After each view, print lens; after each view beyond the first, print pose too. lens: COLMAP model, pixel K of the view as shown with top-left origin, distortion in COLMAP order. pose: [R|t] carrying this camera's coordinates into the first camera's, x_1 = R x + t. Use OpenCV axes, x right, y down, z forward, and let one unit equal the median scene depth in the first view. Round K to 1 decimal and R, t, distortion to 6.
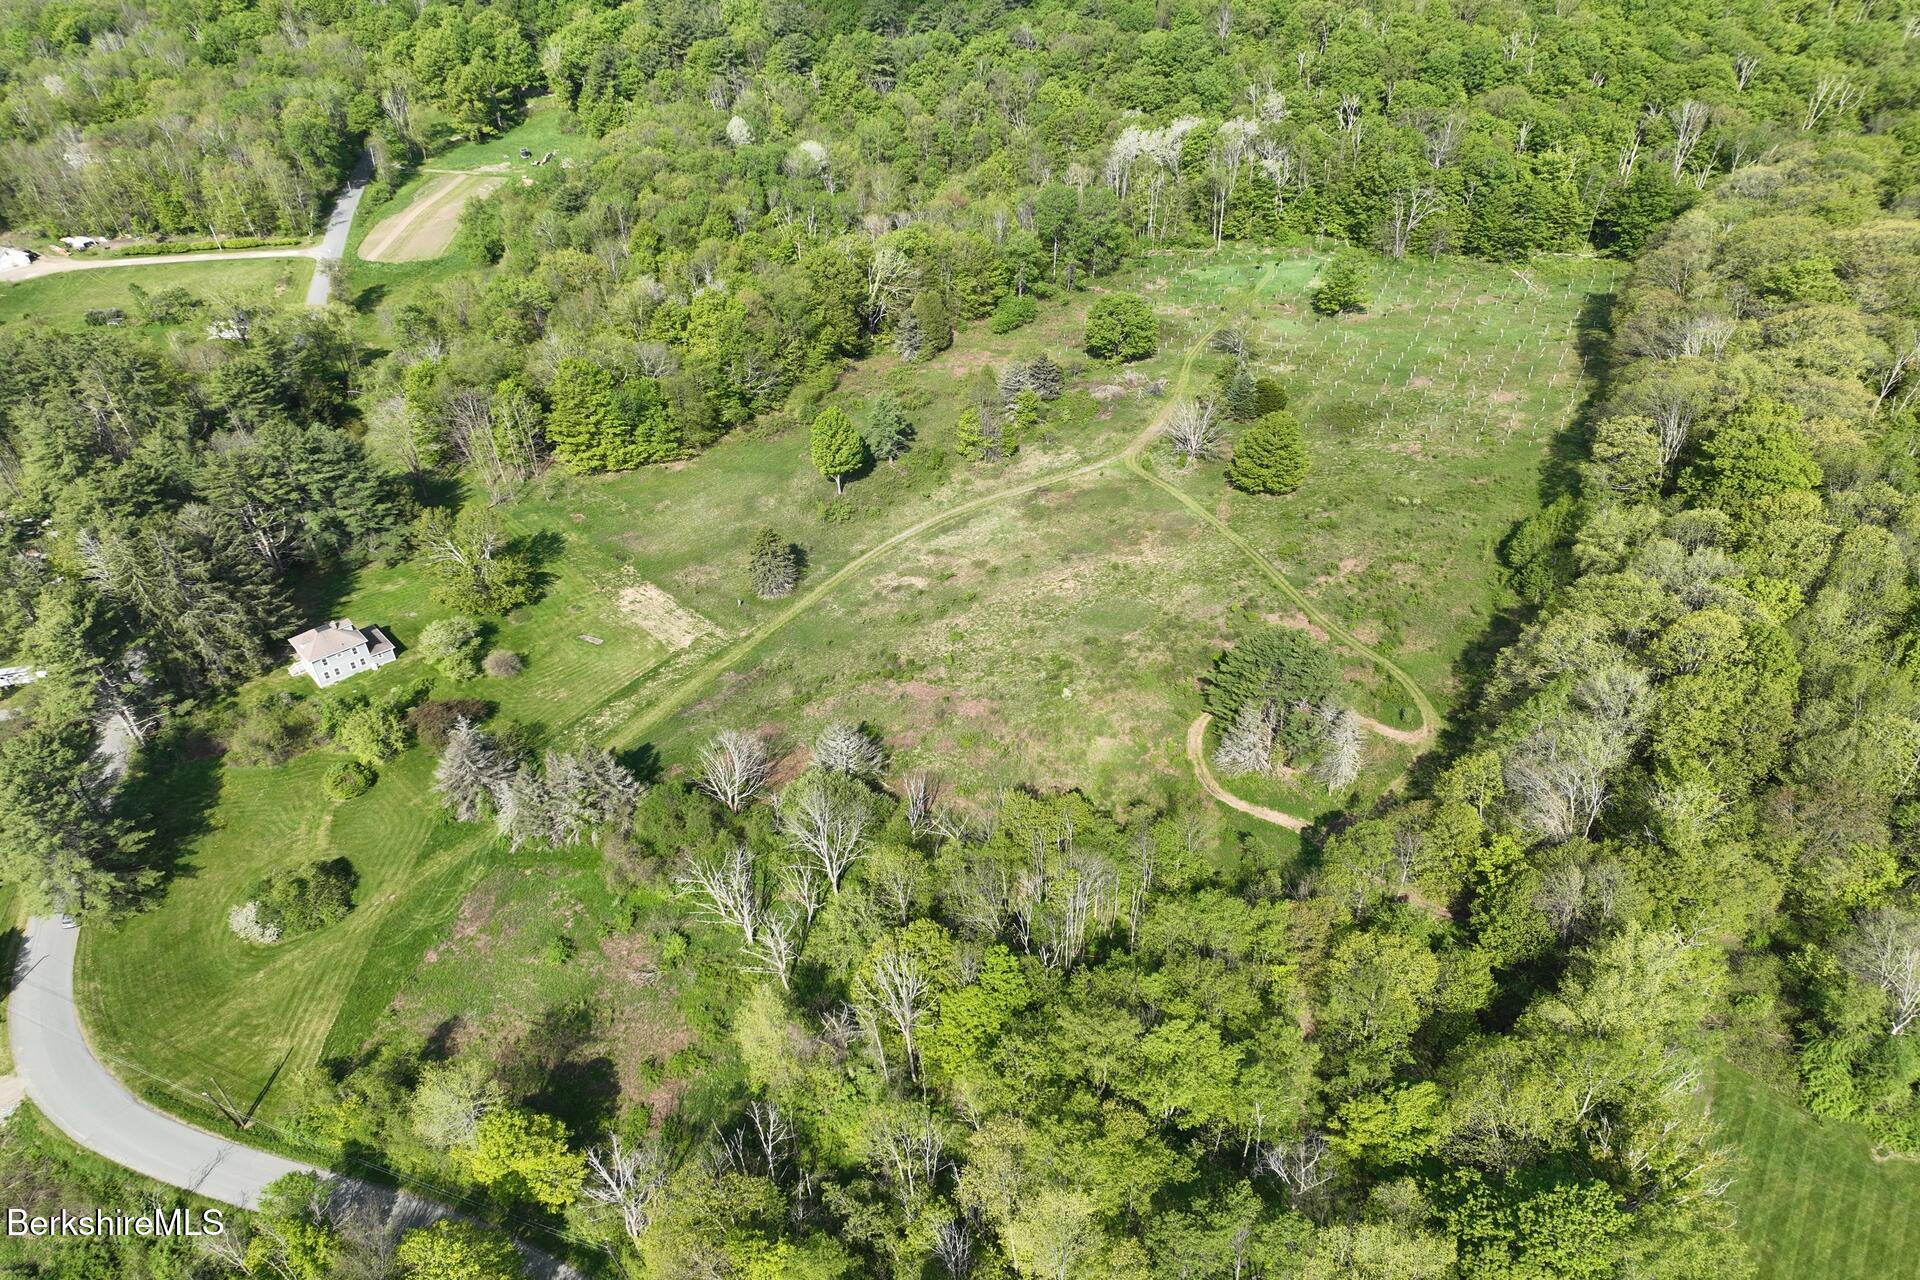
lens RADIAL K [[1356.3, 0, 960.0], [0, 1356.3, 640.0], [0, 0, 1]] dist [-0.001053, 0.014278]
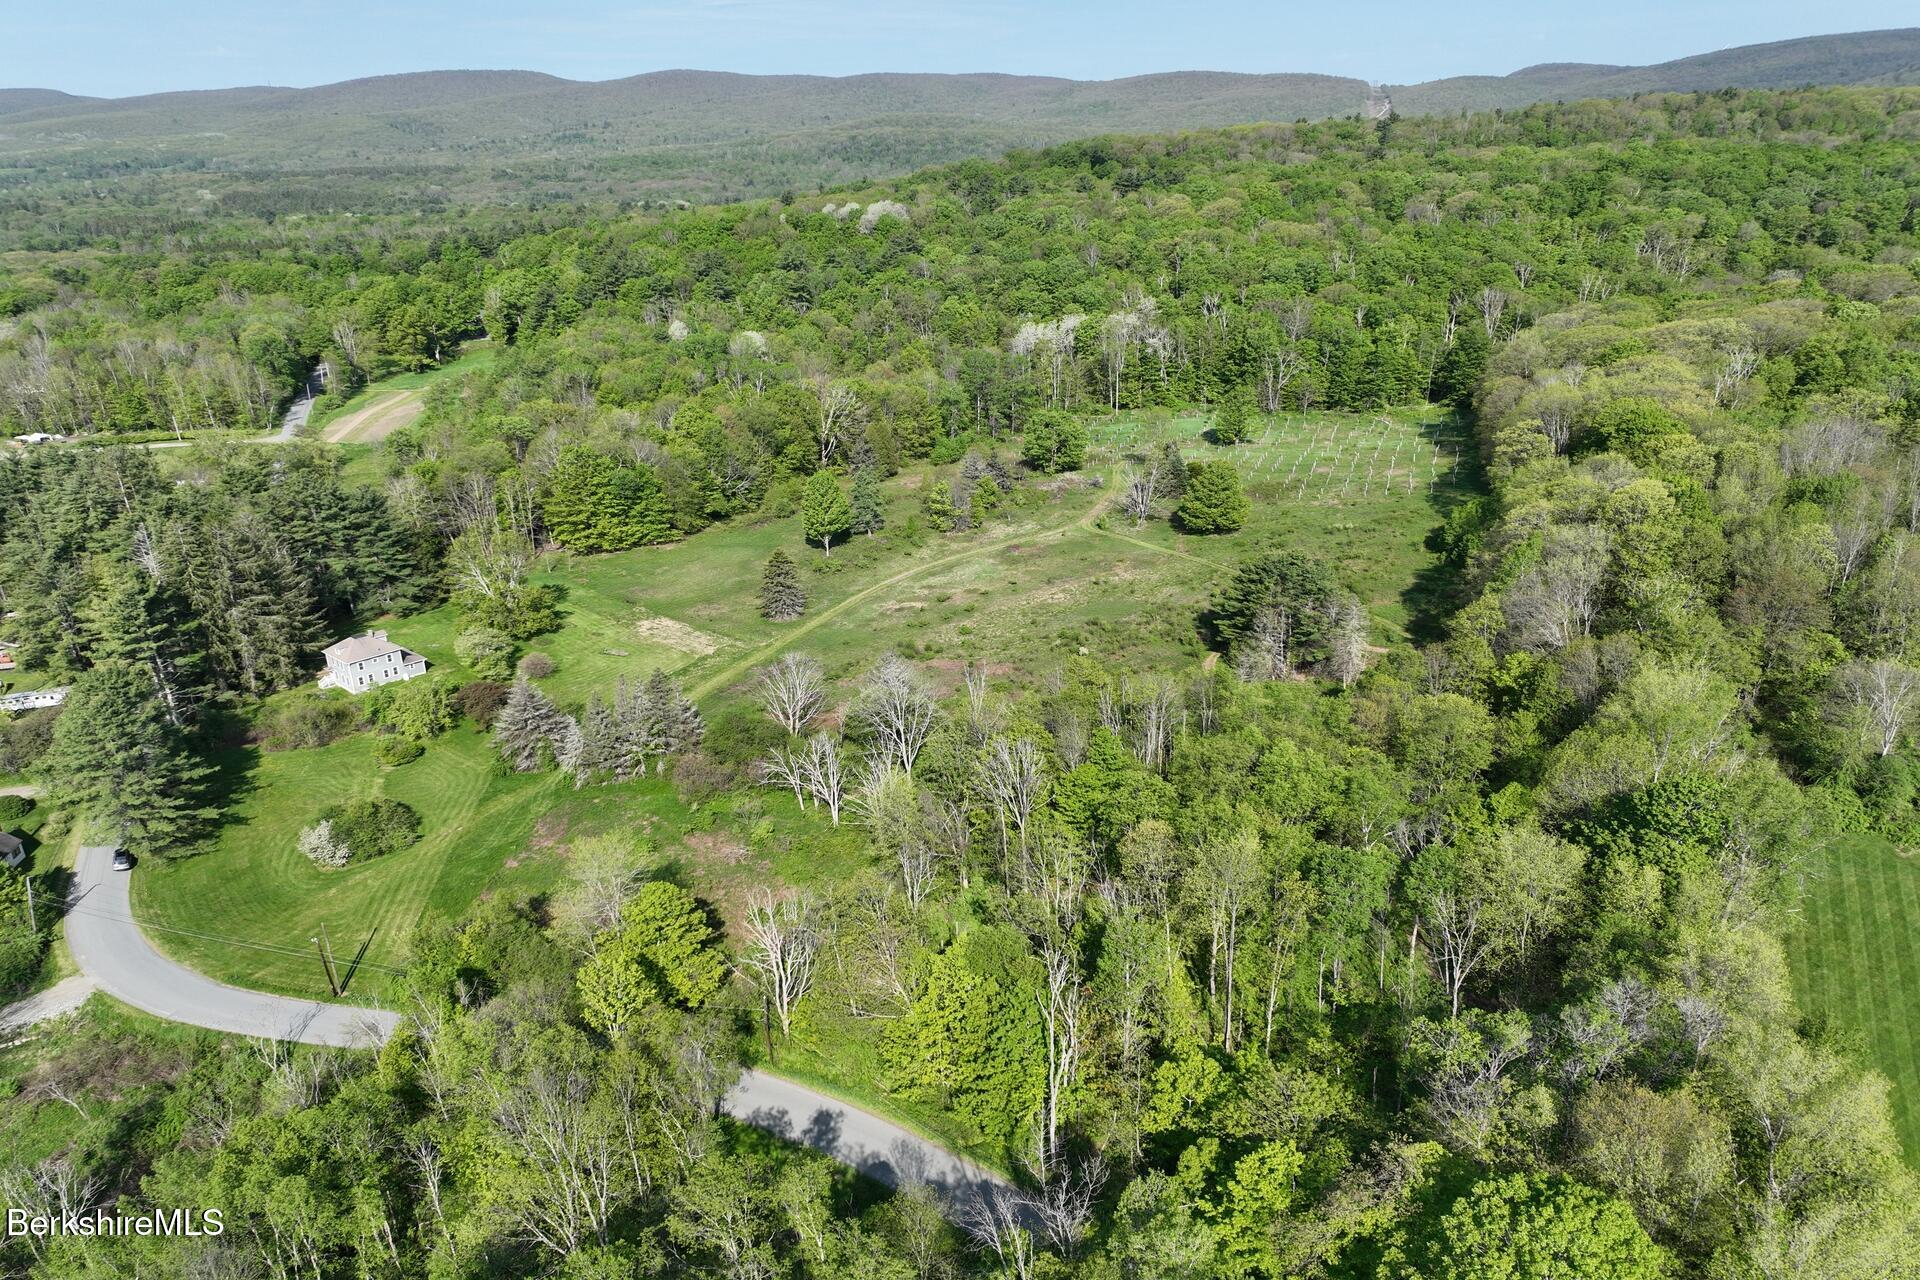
lens RADIAL K [[1365.0, 0, 954.0], [0, 1365.0, 588.5], [0, 0, 1]] dist [0.003067, 0.002759]
pose [[0.992025, -0.044280, 0.118008, -0.115464], [0.076949, 0.954296, -0.288786, 0.230692], [-0.099828, 0.295564, 0.950093, -0.026865]]
